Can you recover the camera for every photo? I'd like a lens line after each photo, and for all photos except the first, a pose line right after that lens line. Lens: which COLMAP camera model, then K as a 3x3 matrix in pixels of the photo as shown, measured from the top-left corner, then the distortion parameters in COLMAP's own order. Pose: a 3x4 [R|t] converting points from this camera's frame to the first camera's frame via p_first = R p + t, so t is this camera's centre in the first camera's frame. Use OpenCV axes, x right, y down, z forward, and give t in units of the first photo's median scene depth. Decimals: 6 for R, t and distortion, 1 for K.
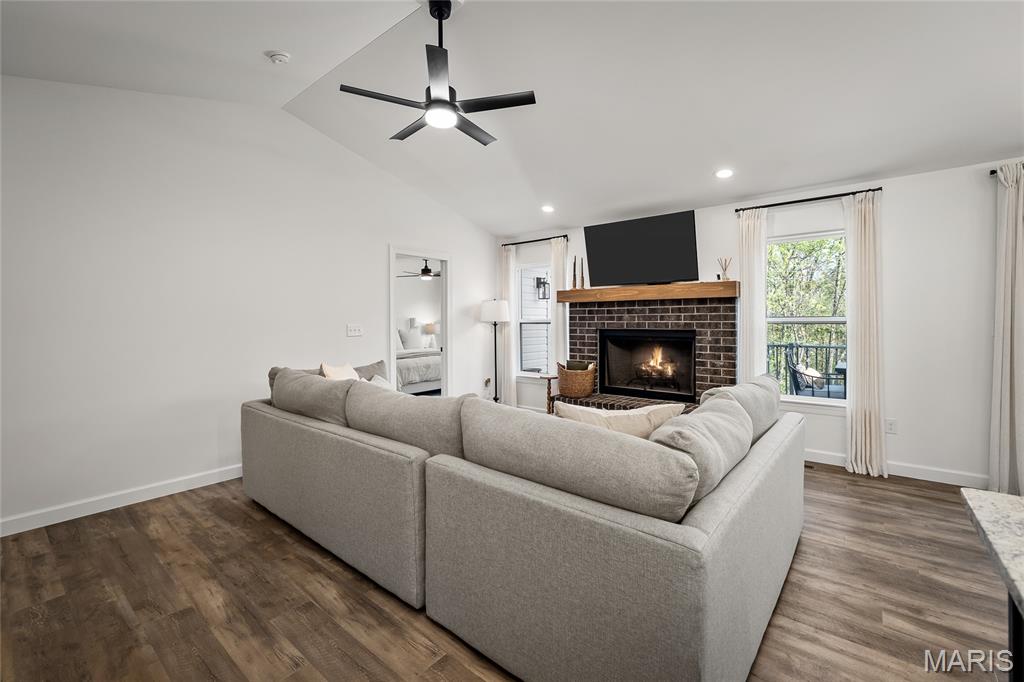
lens RADIAL K [[442.7, 0, 512.8], [0, 442.7, 315.3], [0, 0, 1]] dist [-0.000353, -0.000211]
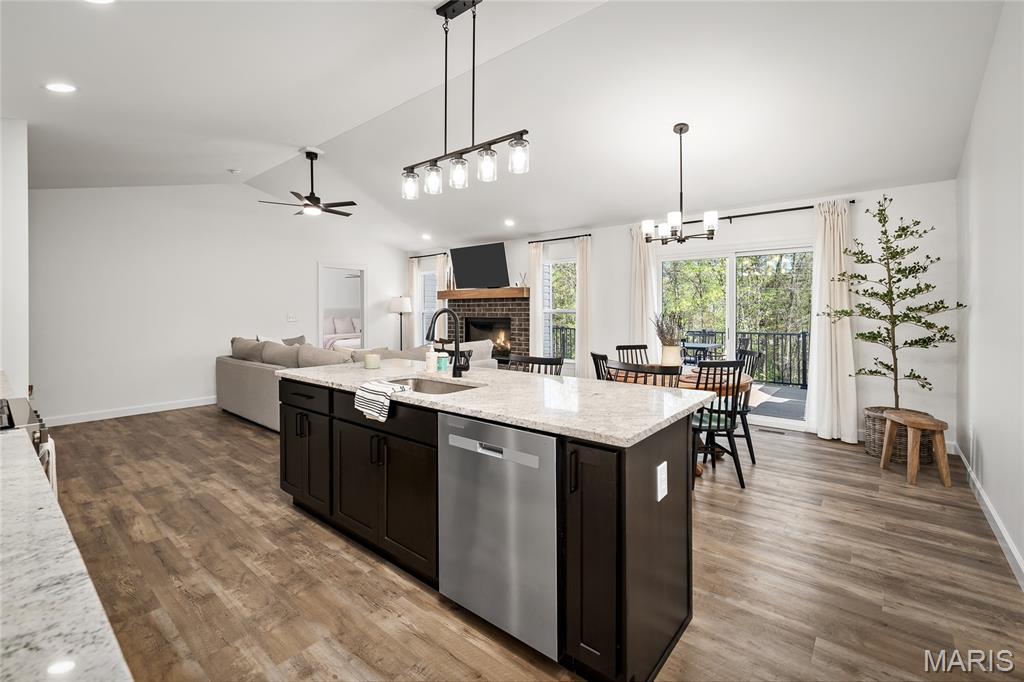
lens RADIAL K [[446.7, 0, 512.0], [0, 446.7, 307.5], [0, 0, 1]] dist [-0.000655, -0.000111]
pose [[0.999929, 0.000792, -0.011870, 0.440158], [-0.000723, 0.999983, 0.005778, -0.012331], [0.011874, -0.005769, 0.999913, -0.581061]]
